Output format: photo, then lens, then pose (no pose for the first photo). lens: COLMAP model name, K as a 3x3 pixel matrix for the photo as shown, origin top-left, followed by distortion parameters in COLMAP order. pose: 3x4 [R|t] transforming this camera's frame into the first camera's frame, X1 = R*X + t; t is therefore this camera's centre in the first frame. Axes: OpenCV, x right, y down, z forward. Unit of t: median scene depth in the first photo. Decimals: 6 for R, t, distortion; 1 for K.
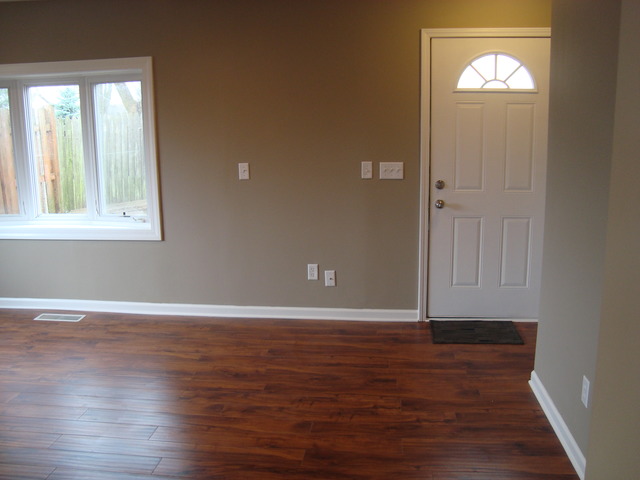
lens RADIAL K [[619.6, 0, 320.0], [0, 619.6, 240.0], [0, 0, 1]] dist [-0.215902, 0.224658]
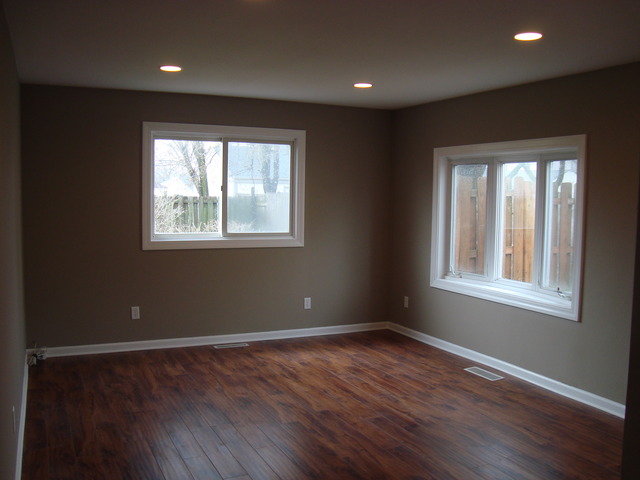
lens RADIAL K [[619.6, 0, 320.0], [0, 619.6, 240.0], [0, 0, 1]] dist [-0.215902, 0.224658]
pose [[0.520218, 0.083324, -0.849959, 0.335076], [-0.181662, 0.983250, -0.014795, -0.039243], [0.834489, 0.162102, 0.526641, 0.141646]]
